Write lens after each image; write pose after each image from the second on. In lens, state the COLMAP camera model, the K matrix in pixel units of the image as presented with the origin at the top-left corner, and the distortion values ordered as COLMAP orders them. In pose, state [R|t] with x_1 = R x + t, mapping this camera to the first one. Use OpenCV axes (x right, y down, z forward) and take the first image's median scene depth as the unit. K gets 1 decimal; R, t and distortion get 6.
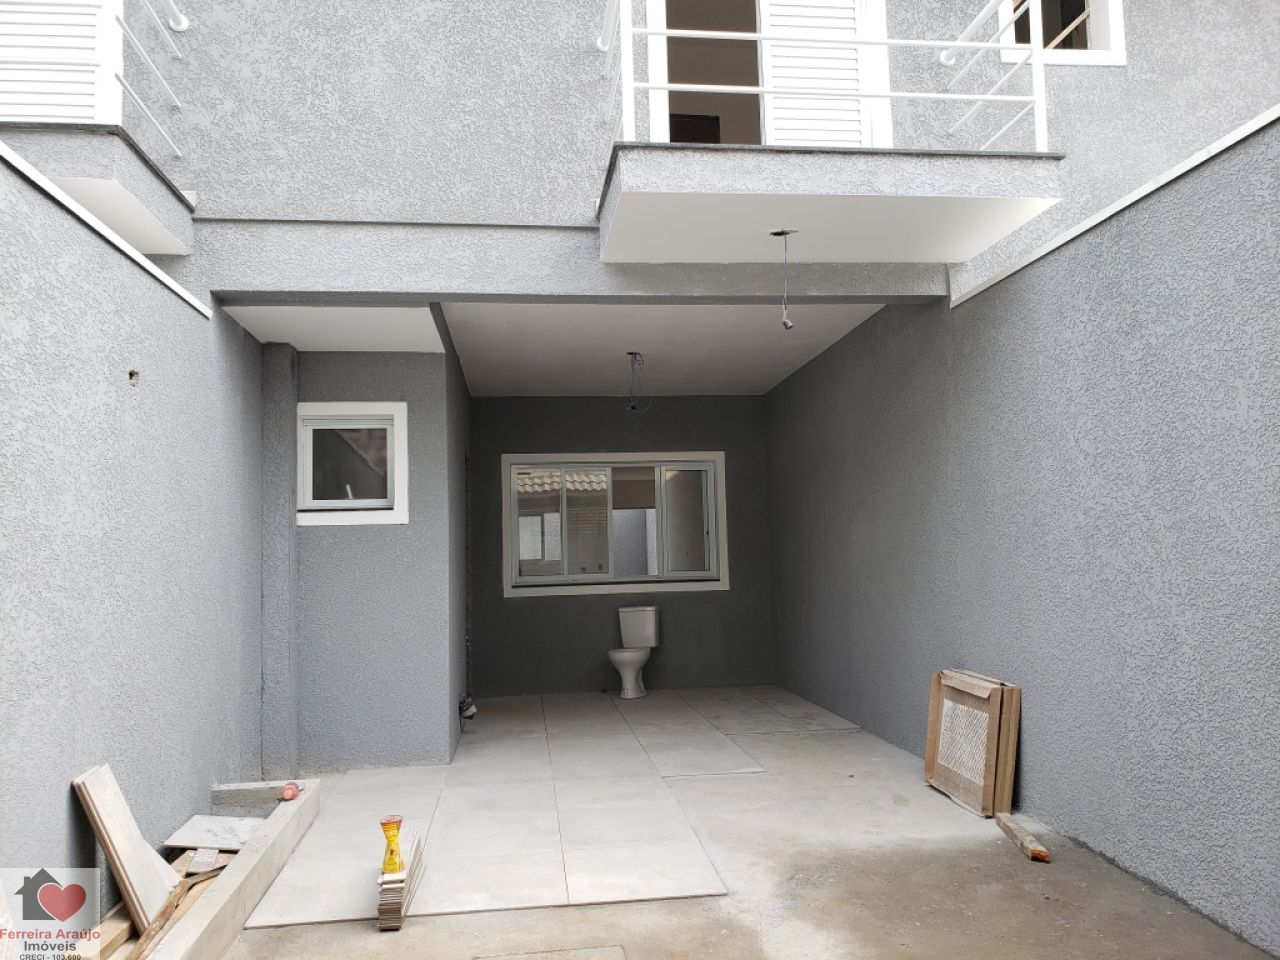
lens RADIAL K [[970.5, 0, 636.7], [0, 970.5, 473.8], [0, 0, 1]] dist [0.029664, 0.014027]
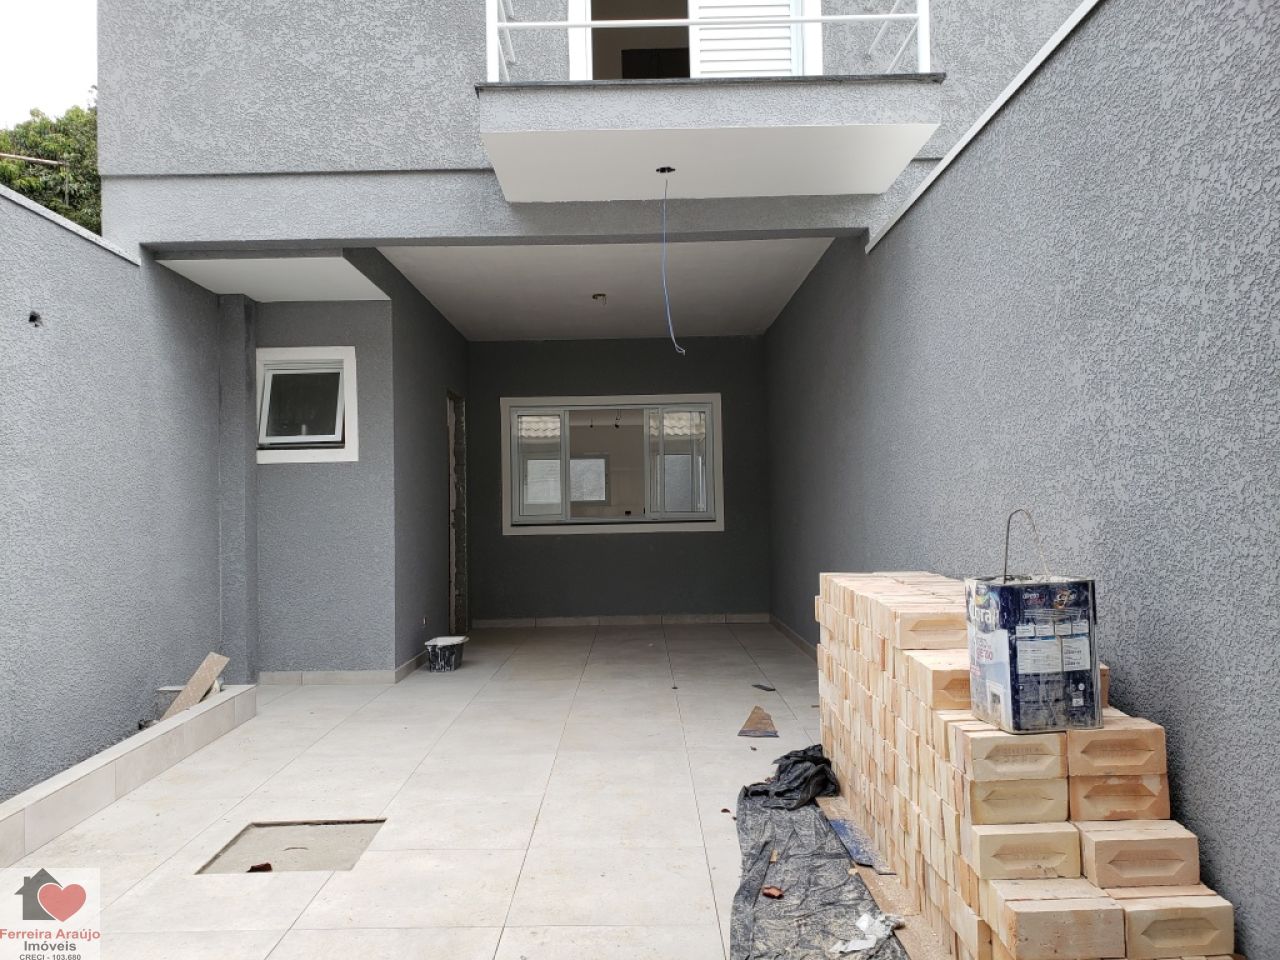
lens RADIAL K [[970.5, 0, 623.4], [0, 970.5, 477.5], [0, 0, 1]] dist [0.029664, 0.014027]
pose [[0.990438, 0.002121, -0.137940, 0.201785], [0.005740, 0.998382, 0.056564, 0.010225], [0.137836, -0.056815, 0.988824, -0.012919]]
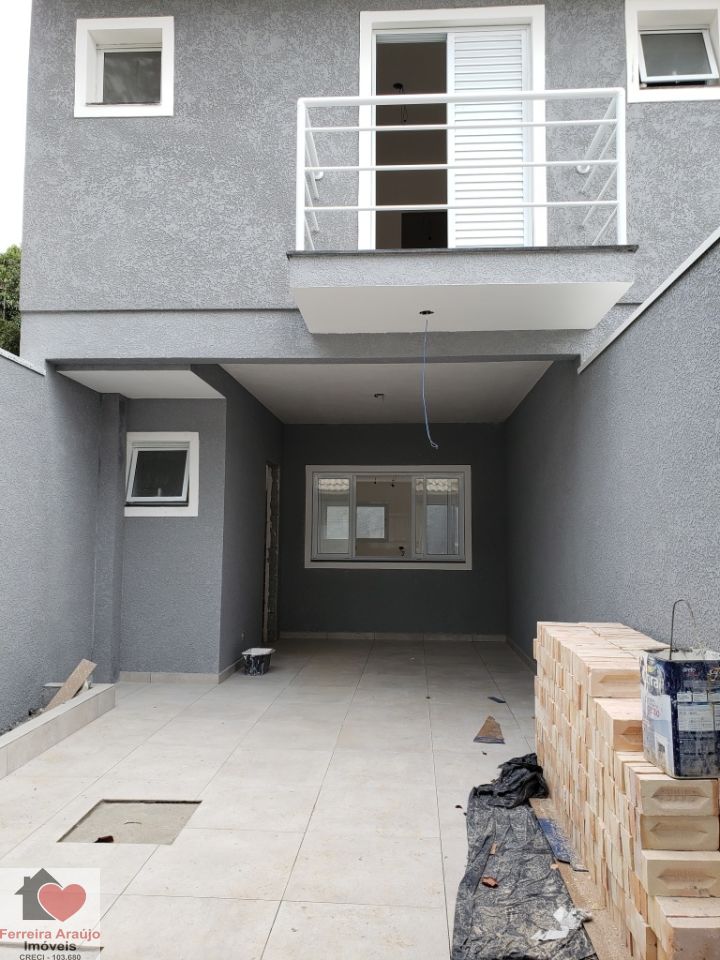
lens RADIAL K [[727.9, 0, 362.8], [0, 727.9, 484.1], [0, 0, 1]] dist [0.029664, 0.014027]
pose [[0.981005, 0.018607, -0.193089, 0.215459], [-0.015697, 0.999739, 0.016591, -0.018817], [0.193348, -0.013245, 0.981041, -0.010250]]
